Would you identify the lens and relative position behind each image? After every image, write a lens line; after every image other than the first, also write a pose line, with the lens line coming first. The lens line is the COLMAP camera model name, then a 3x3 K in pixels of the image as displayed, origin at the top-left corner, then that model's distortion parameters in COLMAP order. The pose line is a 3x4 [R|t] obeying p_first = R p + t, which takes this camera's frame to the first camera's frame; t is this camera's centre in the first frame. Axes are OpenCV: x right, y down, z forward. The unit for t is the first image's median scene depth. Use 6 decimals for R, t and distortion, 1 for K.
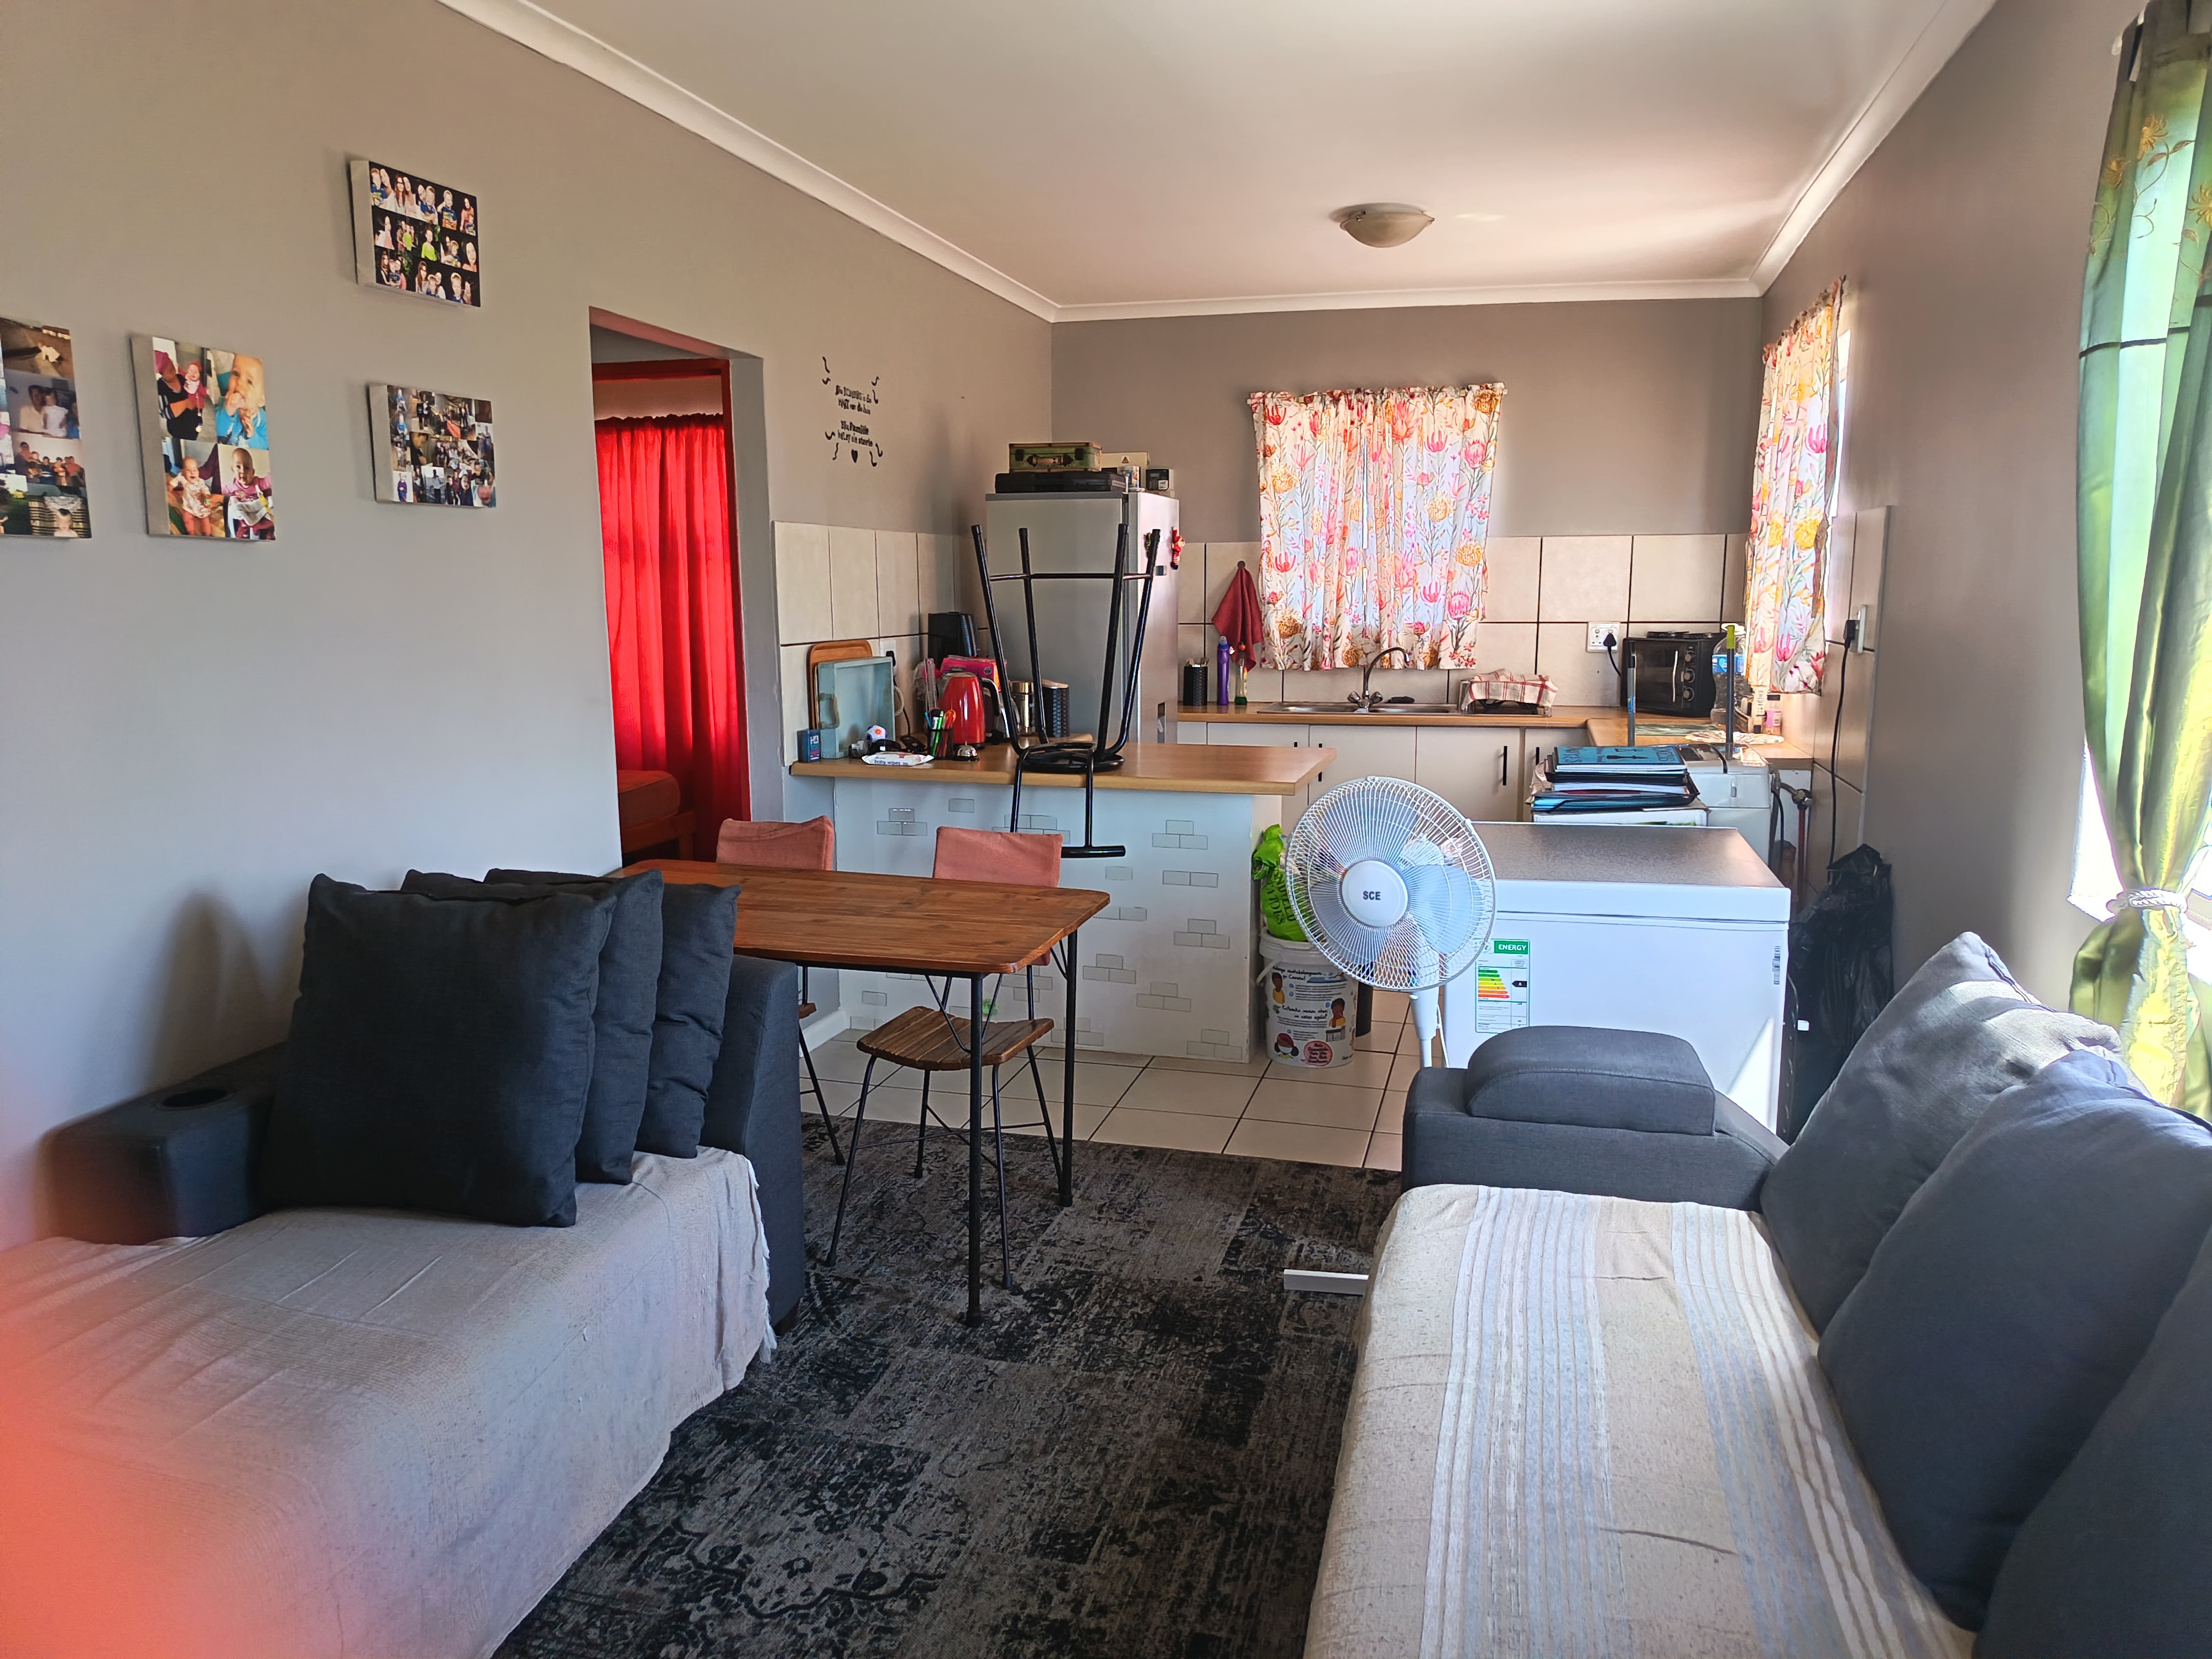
lens RADIAL K [[1530.9, 0, 1106.4], [0, 1530.9, 824.6], [0, 0, 1]] dist [0.054564, -0.022506]
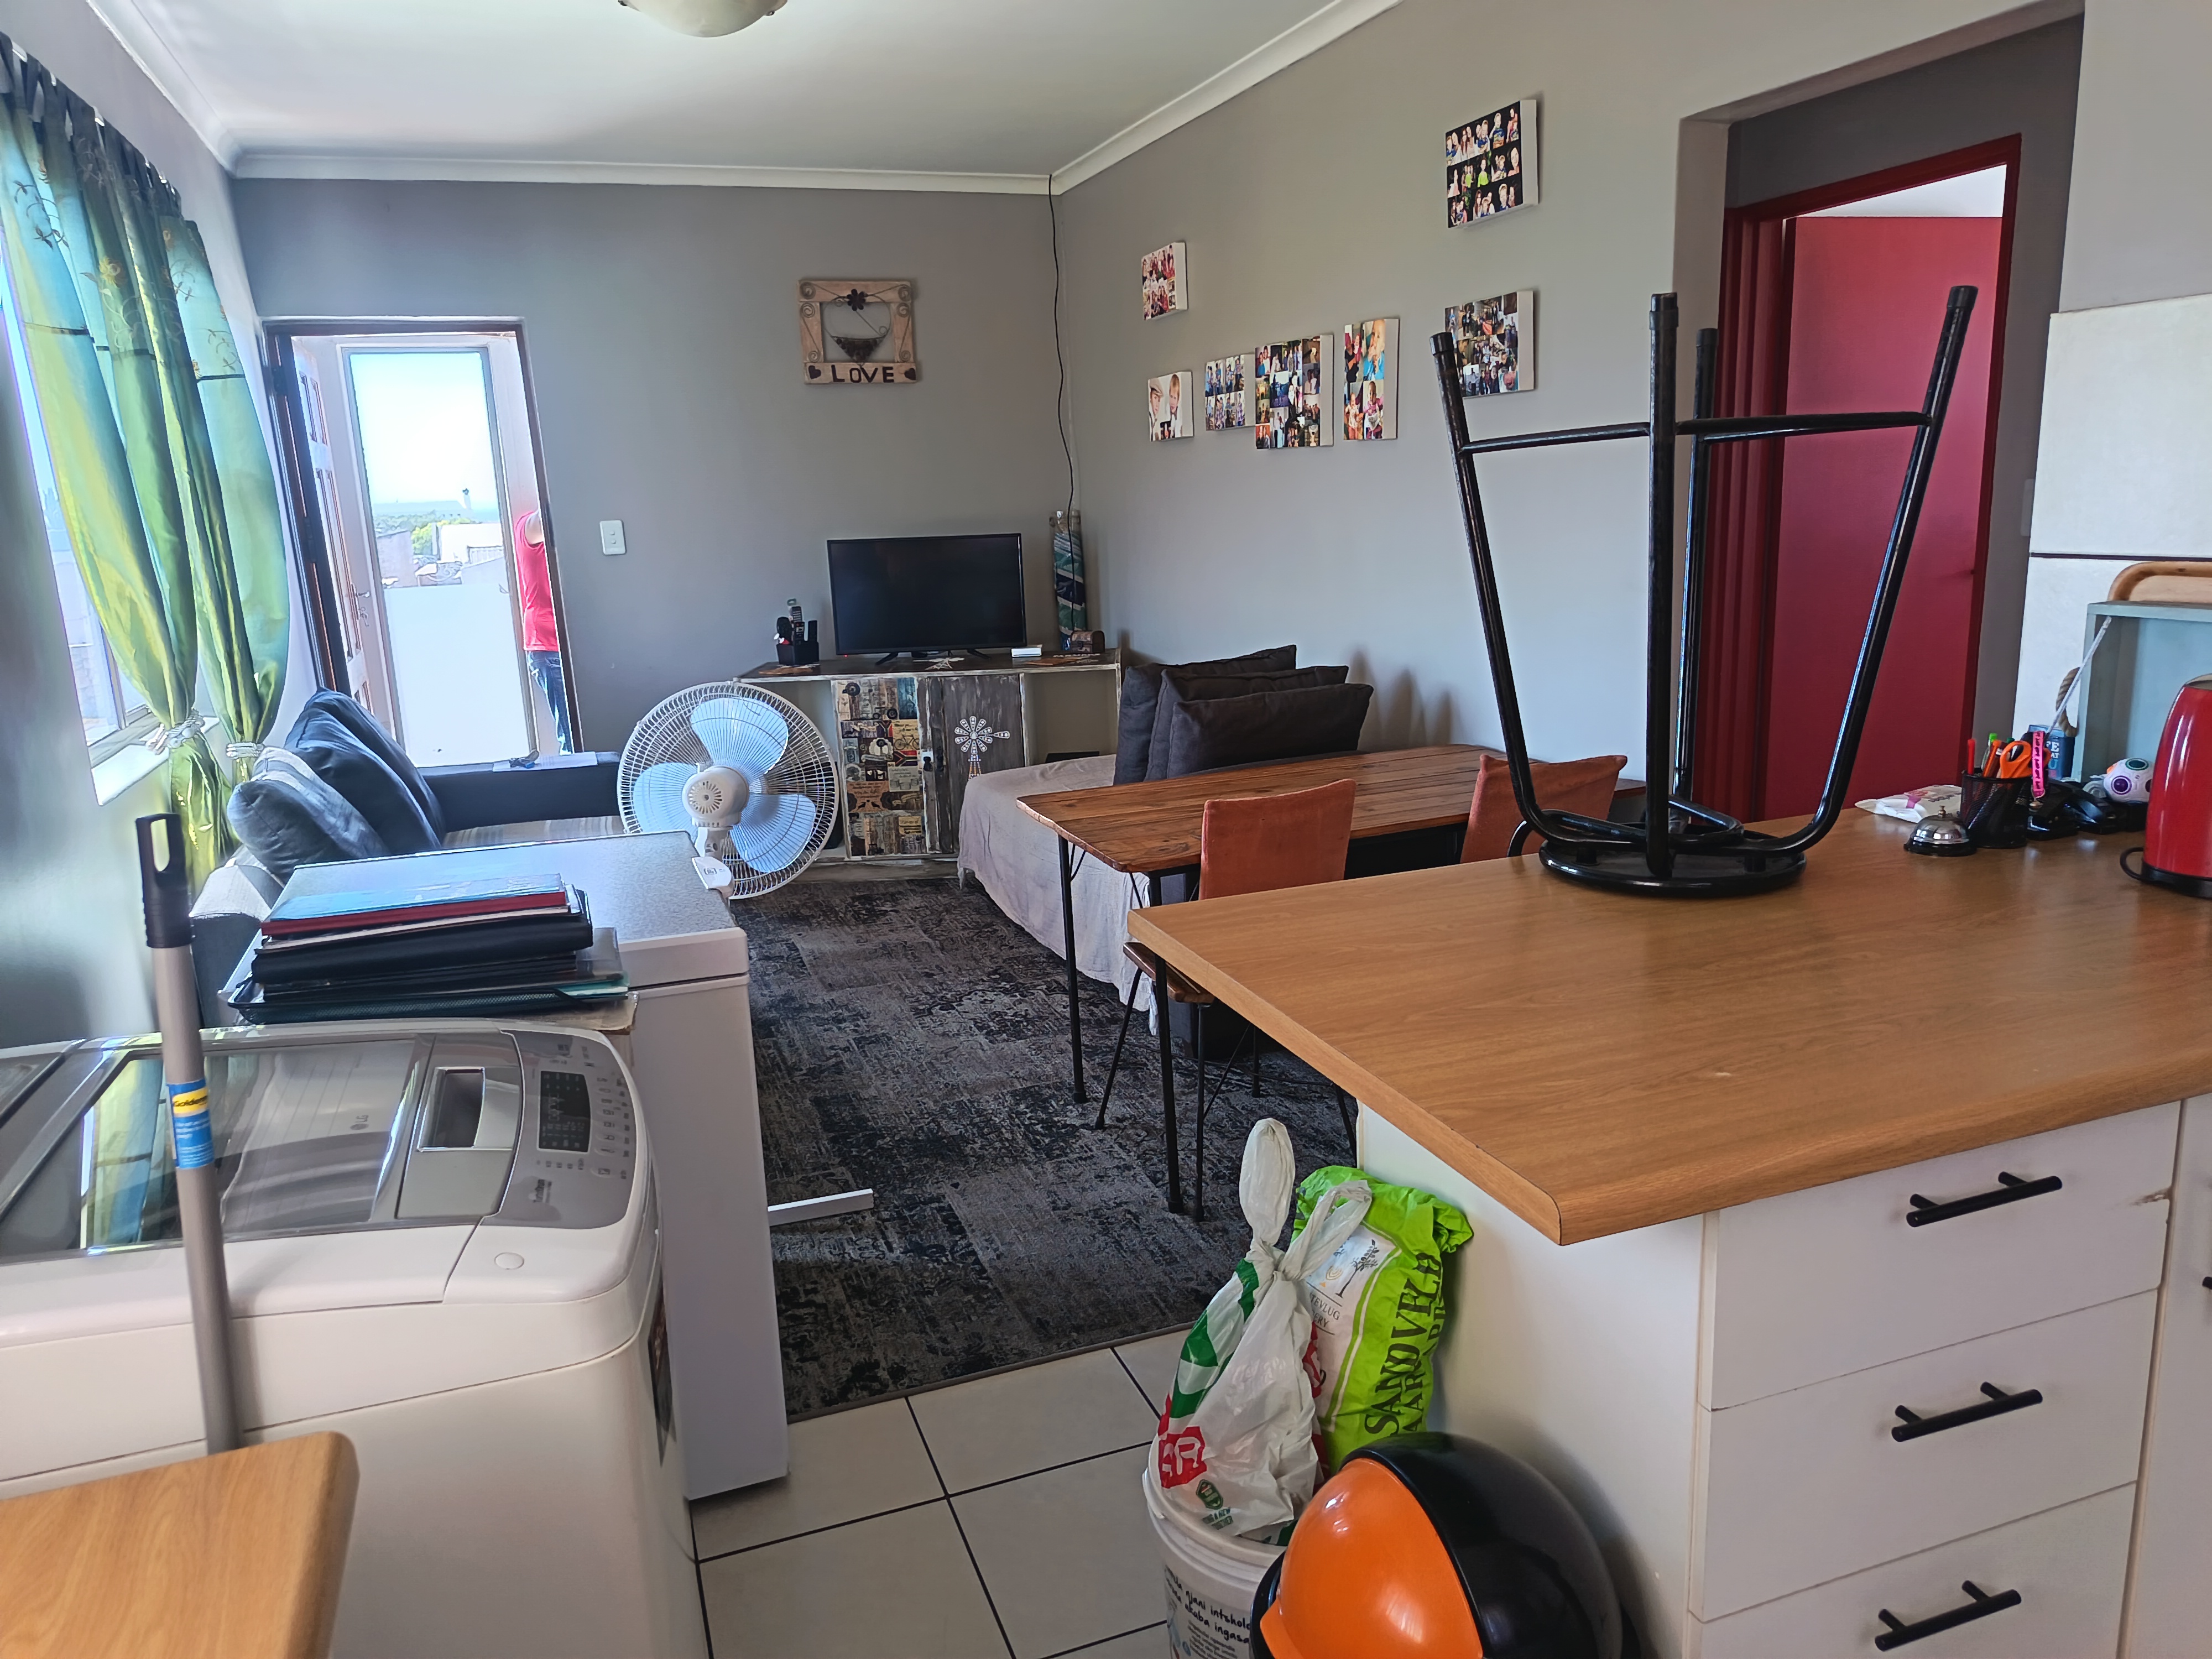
lens RADIAL K [[1530.9, 0, 1115.0], [0, 1530.9, 838.3], [0, 0, 1]] dist [0.054564, -0.022506]
pose [[-0.810684, 0.162749, -0.562408, 0.217810], [-0.056121, 0.934565, 0.351339, -0.118930], [0.582787, 0.316388, -0.748503, 0.754247]]
